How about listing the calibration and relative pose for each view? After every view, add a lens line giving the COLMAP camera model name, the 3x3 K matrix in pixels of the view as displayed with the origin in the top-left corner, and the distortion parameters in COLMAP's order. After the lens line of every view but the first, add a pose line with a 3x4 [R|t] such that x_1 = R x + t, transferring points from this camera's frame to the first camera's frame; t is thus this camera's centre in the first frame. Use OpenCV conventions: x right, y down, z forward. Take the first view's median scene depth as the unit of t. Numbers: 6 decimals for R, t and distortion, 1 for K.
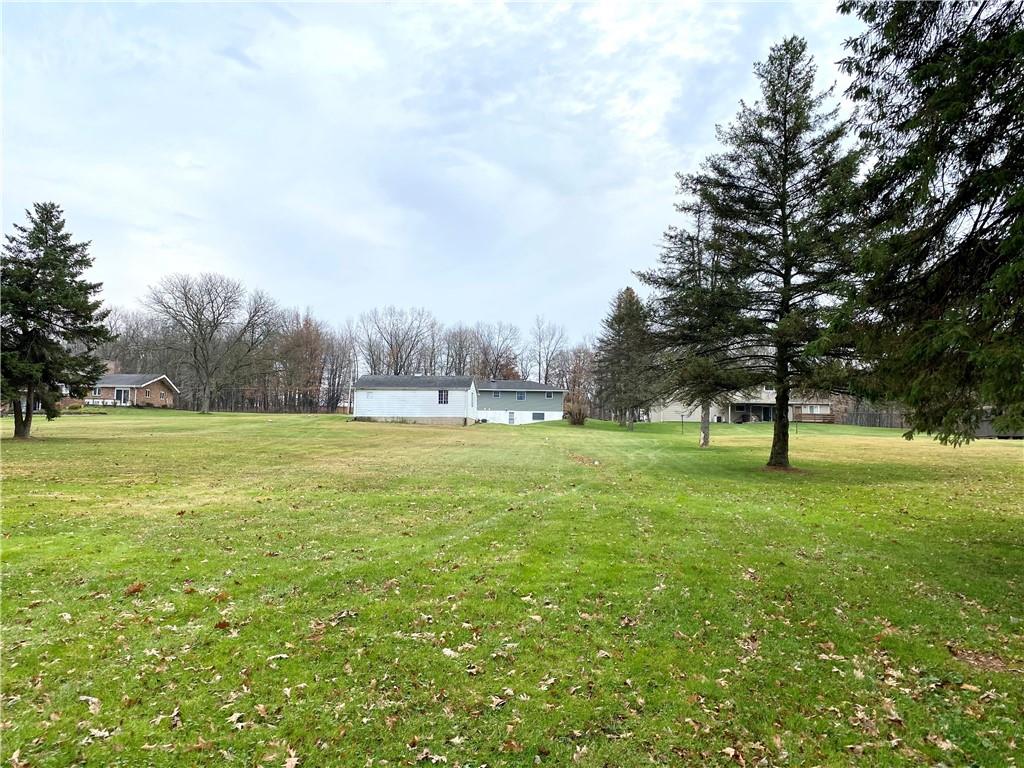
lens RADIAL K [[784.0, 0, 512.0], [0, 784.0, 384.0], [0, 0, 1]] dist [0.006707, 0.000545]
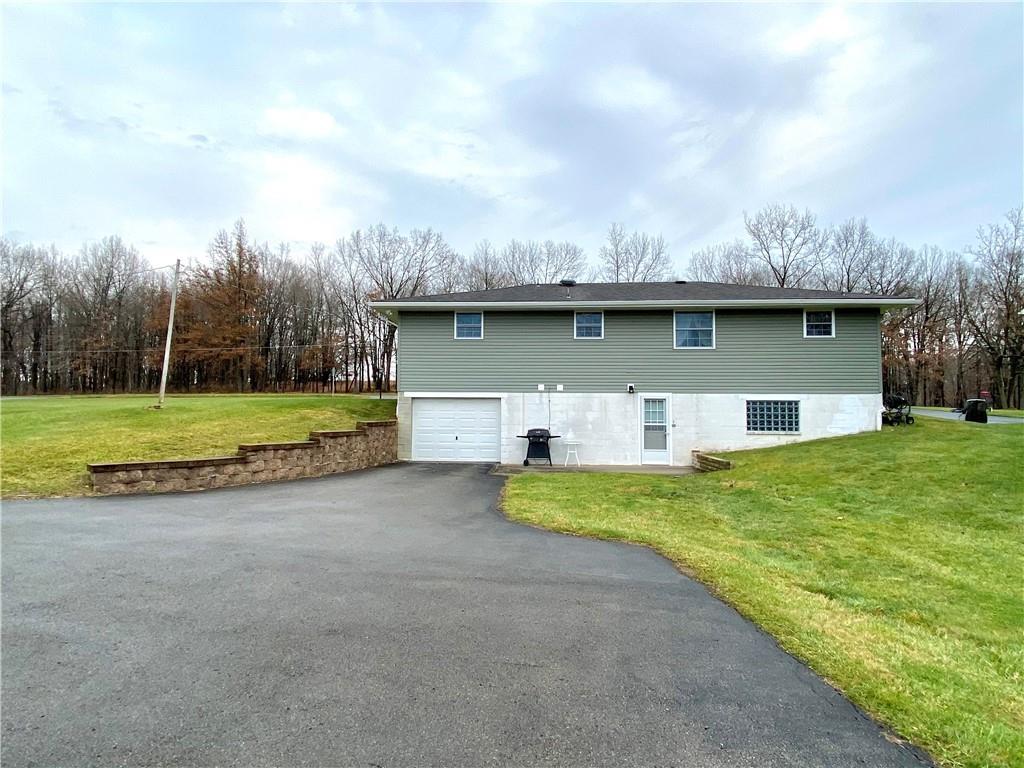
lens RADIAL K [[596.7, 0, 512.0], [0, 596.7, 384.0], [0, 0, 1]] dist [0.000042, -0.000006]
pose [[0.998713, -0.008935, -0.049920, -0.023056], [0.010810, 0.999242, 0.037401, 0.016205], [0.049548, -0.037893, 0.998053, 0.545321]]
